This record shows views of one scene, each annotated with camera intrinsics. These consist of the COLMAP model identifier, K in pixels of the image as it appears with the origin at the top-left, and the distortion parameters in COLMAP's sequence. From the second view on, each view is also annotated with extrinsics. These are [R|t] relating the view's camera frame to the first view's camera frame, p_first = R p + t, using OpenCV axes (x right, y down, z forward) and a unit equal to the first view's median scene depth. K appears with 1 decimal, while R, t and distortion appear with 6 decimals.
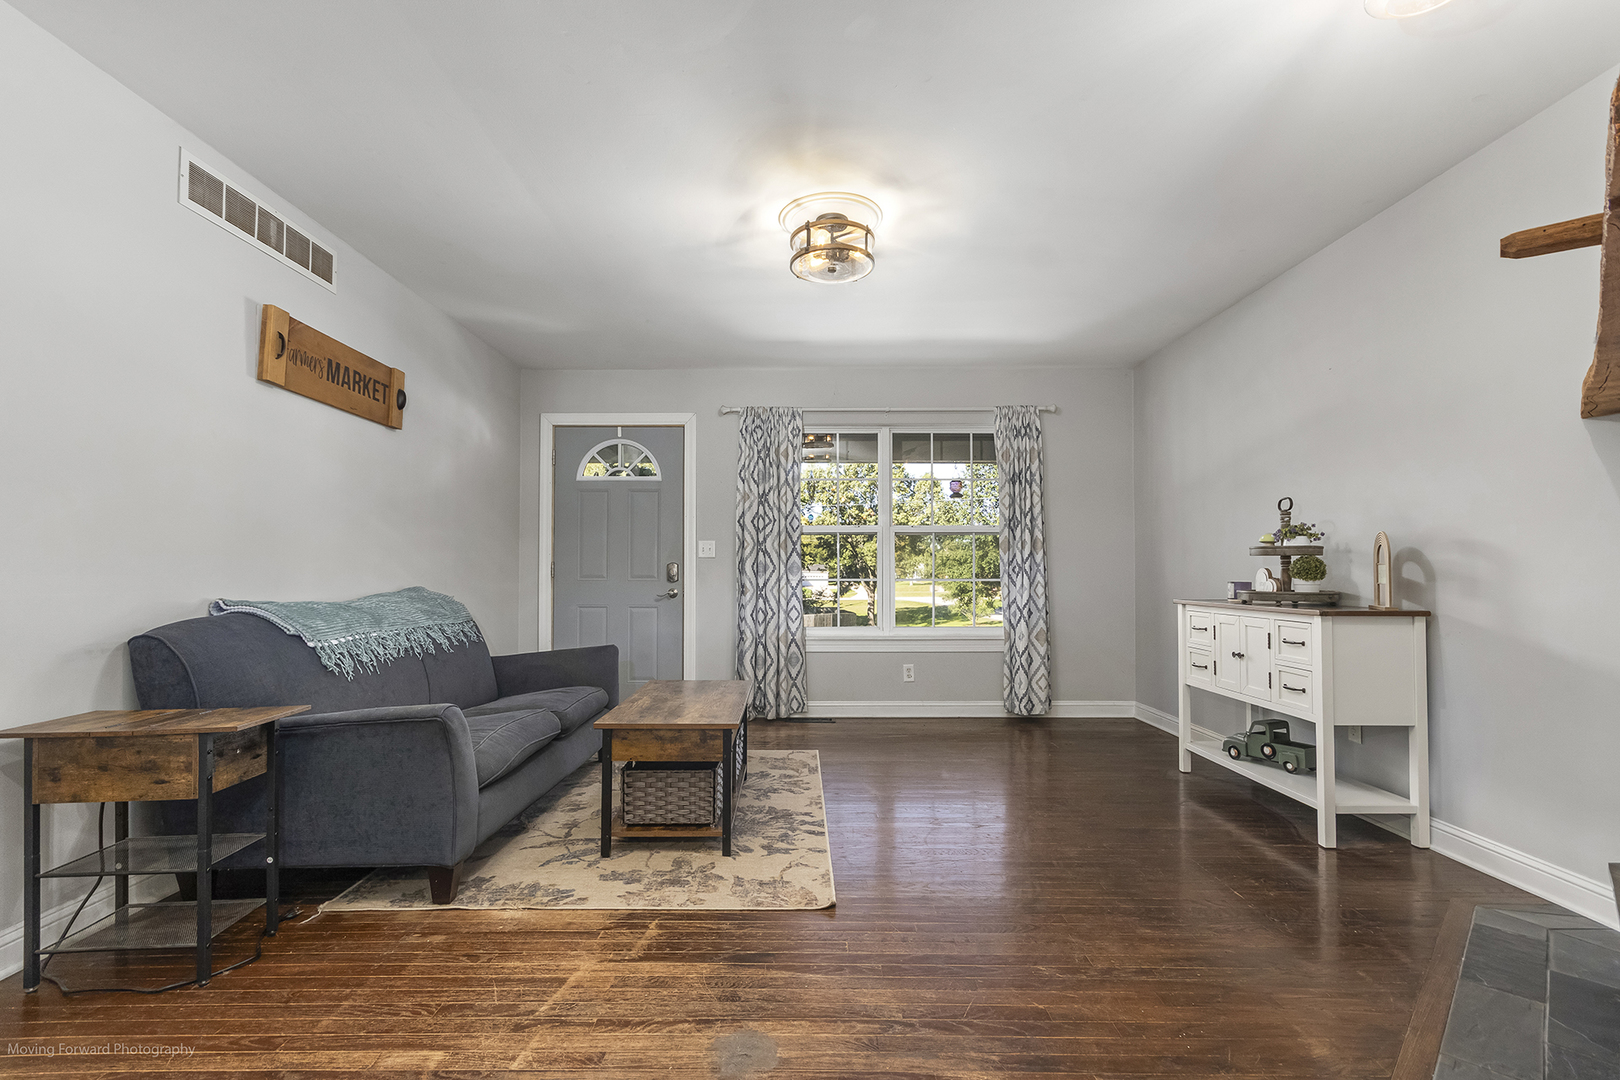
lens RADIAL K [[768.3, 0, 803.3], [0, 768.3, 557.3], [0, 0, 1]] dist [0.000984, 0.000073]
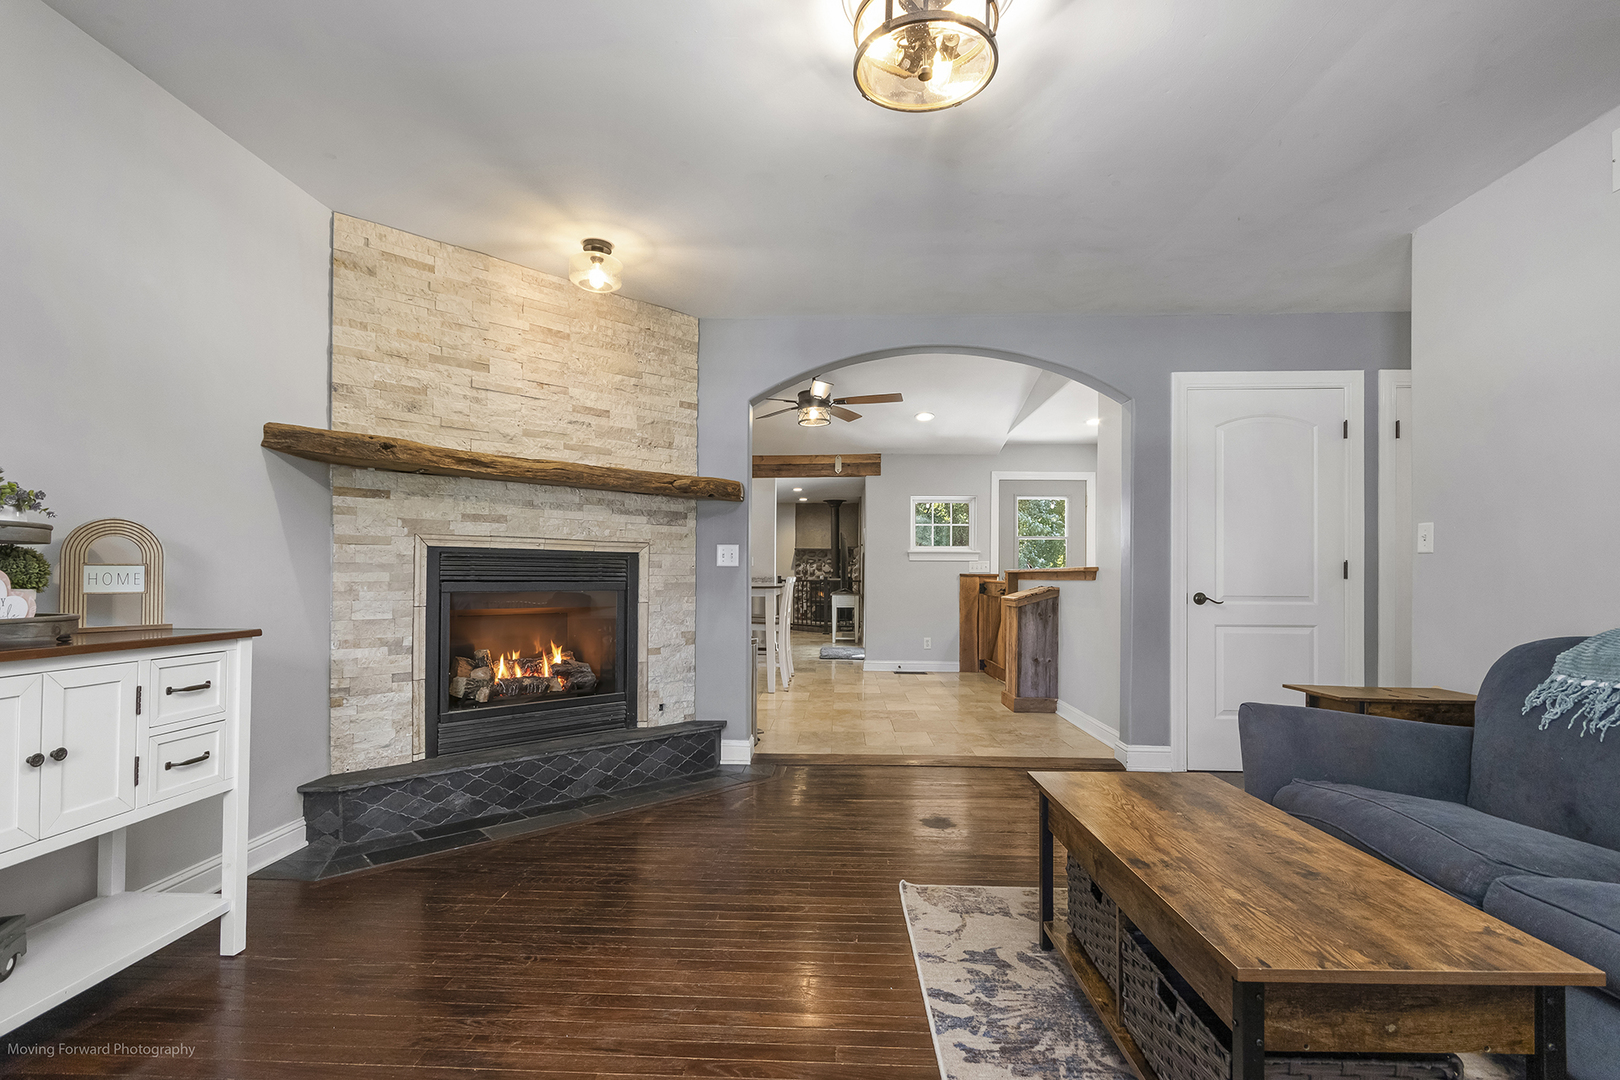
lens RADIAL K [[768.3, 0, 803.3], [0, 768.3, 557.3], [0, 0, 1]] dist [0.000984, 0.000073]
pose [[-0.999208, -0.009052, 0.038758, 0.110835], [-0.010718, 0.999018, -0.042997, 0.025950], [-0.038331, -0.043378, -0.998323, 1.670428]]
